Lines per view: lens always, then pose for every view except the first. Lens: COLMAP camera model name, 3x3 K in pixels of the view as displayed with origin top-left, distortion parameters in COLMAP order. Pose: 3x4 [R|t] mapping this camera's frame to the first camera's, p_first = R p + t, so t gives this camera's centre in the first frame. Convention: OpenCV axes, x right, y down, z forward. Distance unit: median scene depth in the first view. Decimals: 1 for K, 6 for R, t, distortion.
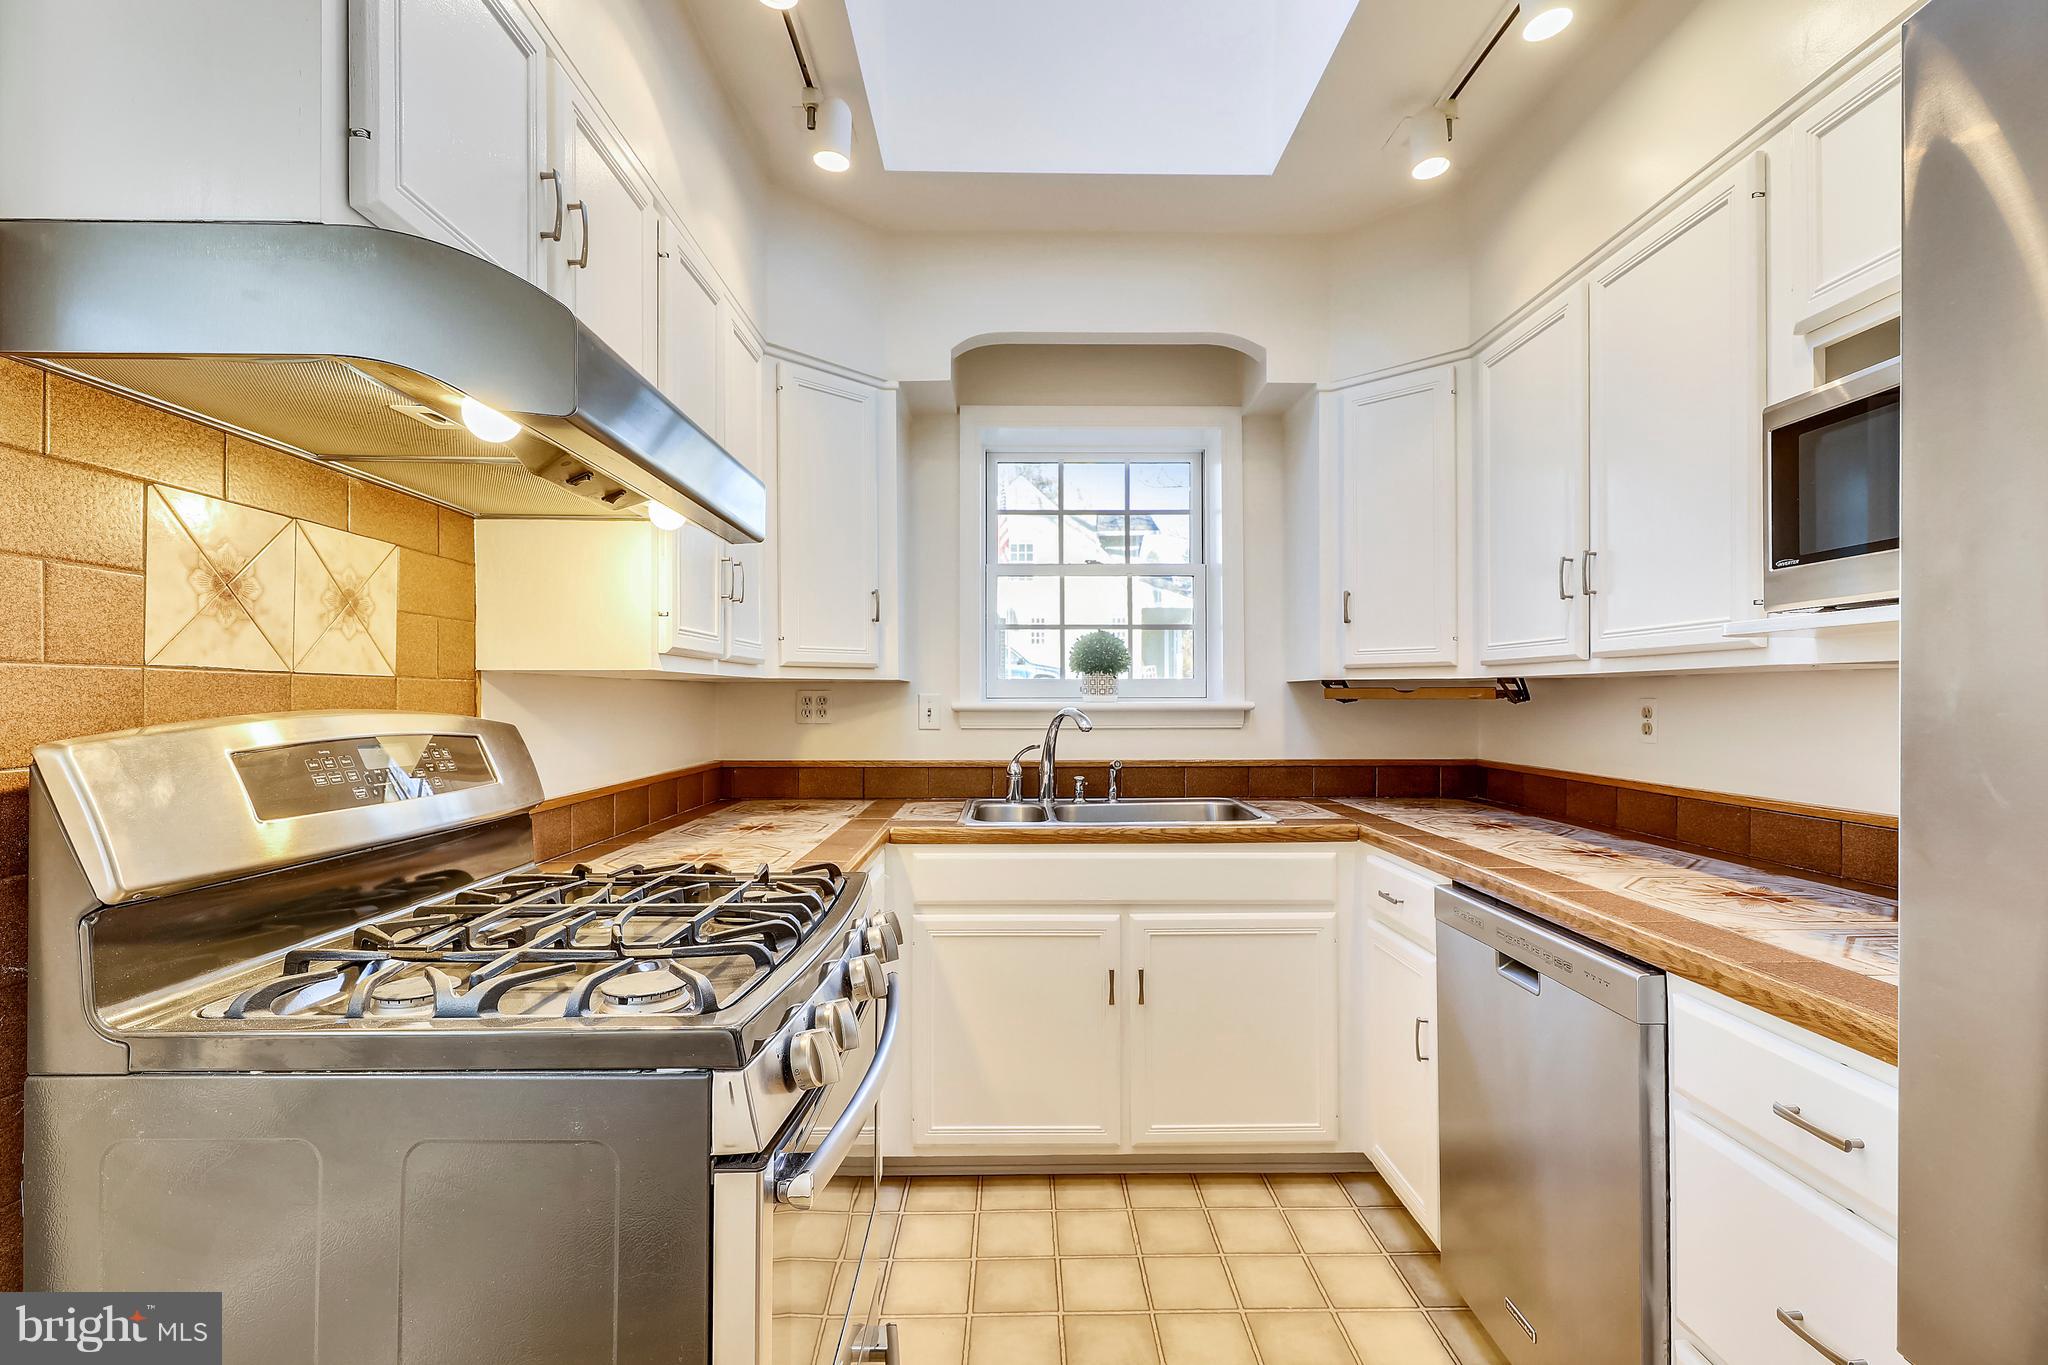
lens RADIAL K [[938.2, 0, 1026.8], [0, 938.2, 689.4], [0, 0, 1]] dist [-0.005070, 0.004194]
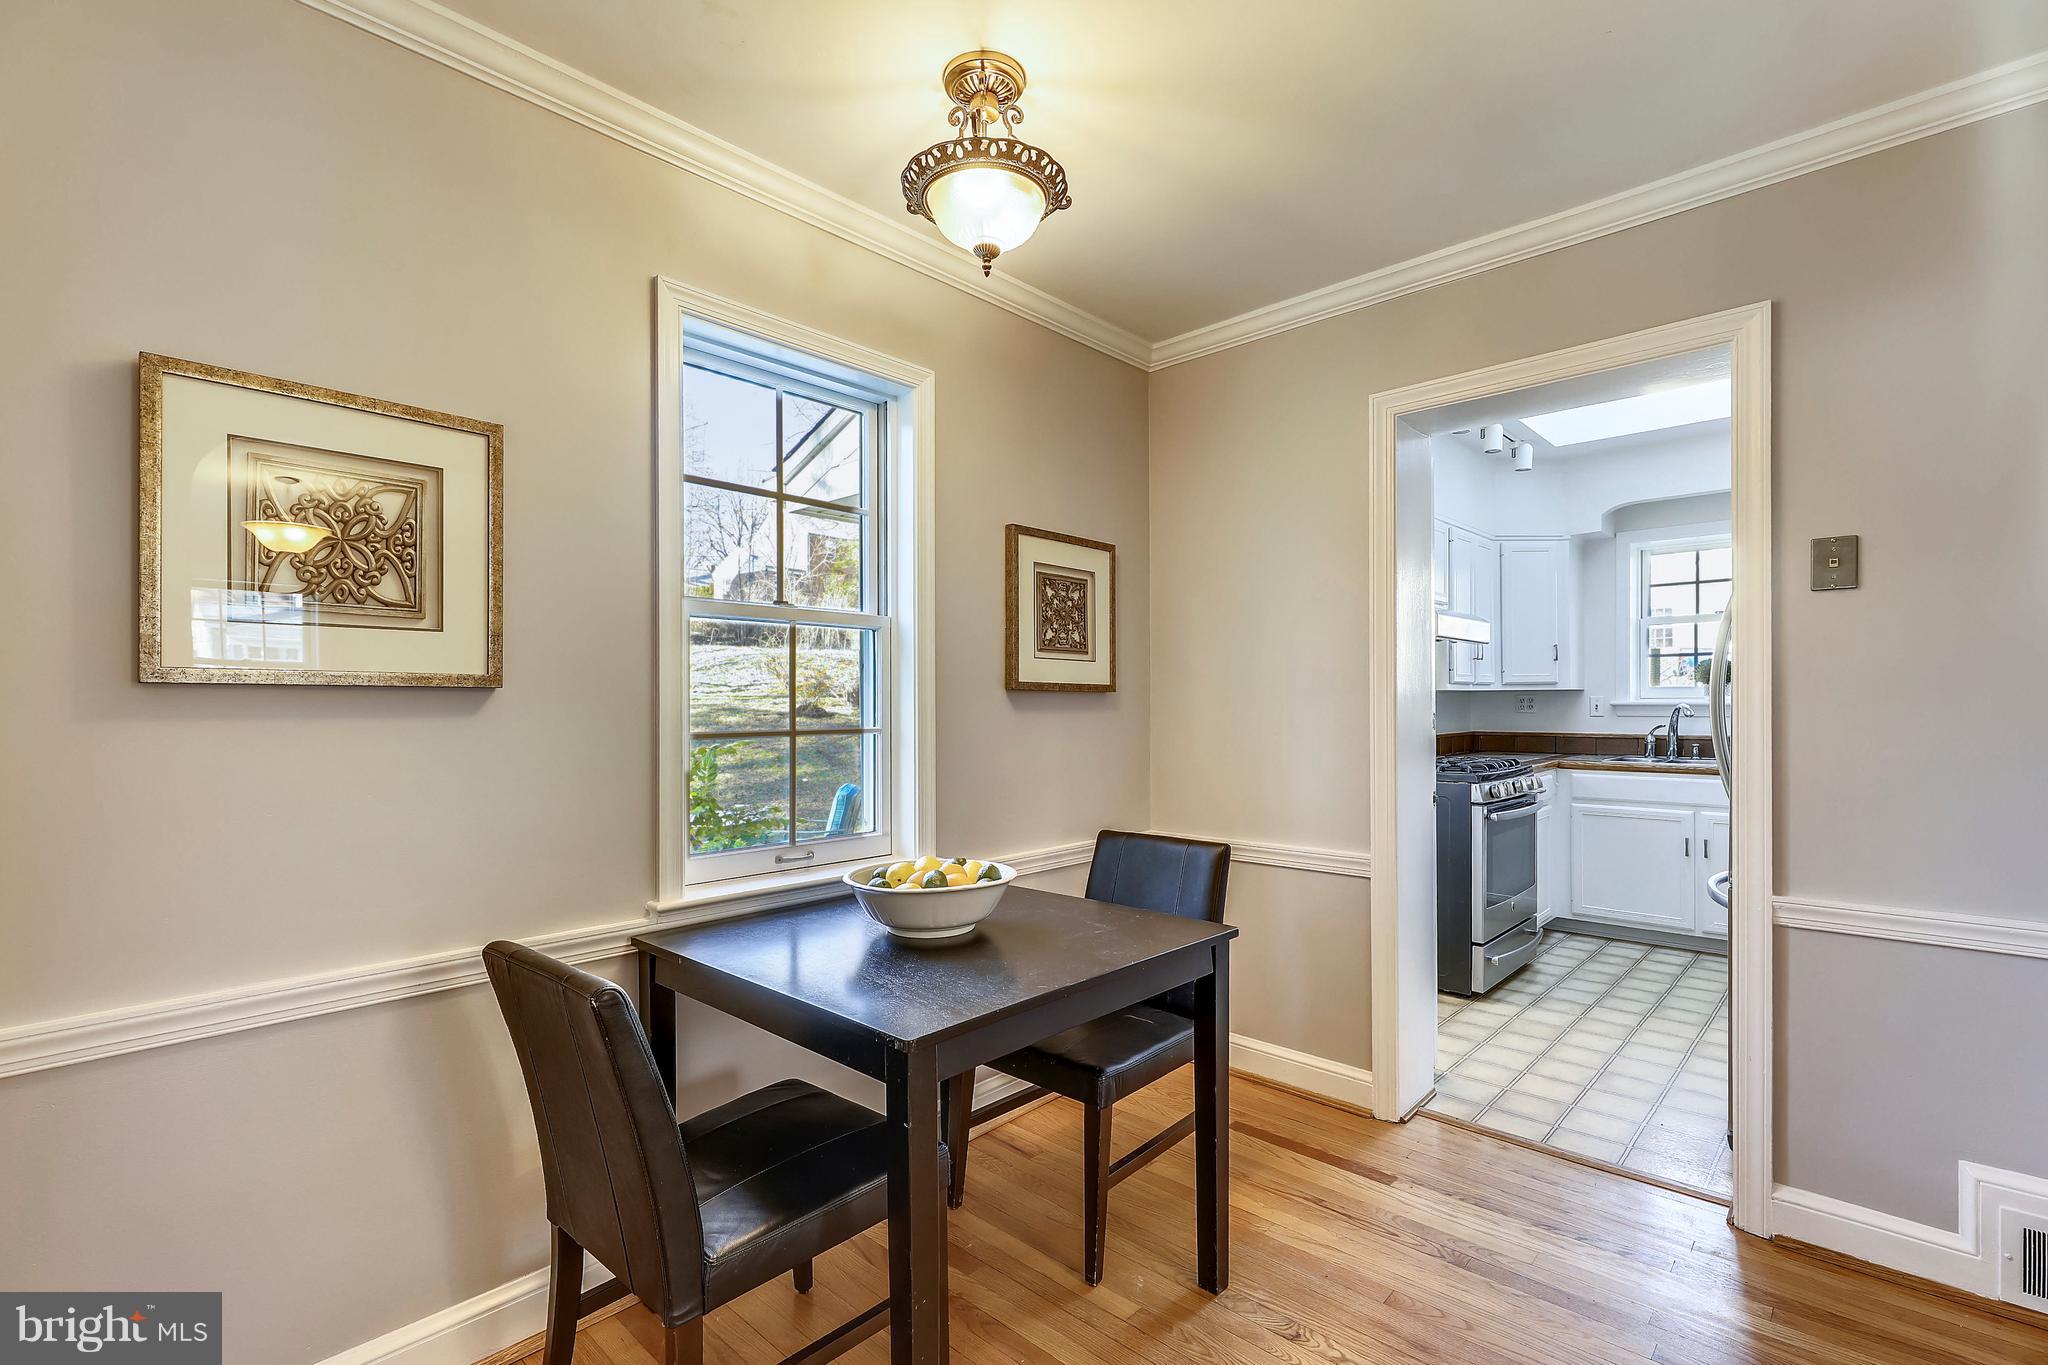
lens RADIAL K [[938.2, 0, 1023.7], [0, 938.2, 695.0], [0, 0, 1]] dist [-0.005070, 0.004194]
pose [[0.721745, -0.008316, -0.692109, 0.356280], [0.008418, 0.999959, -0.003237, -0.001838], [0.692108, -0.003490, 0.721785, -1.080933]]
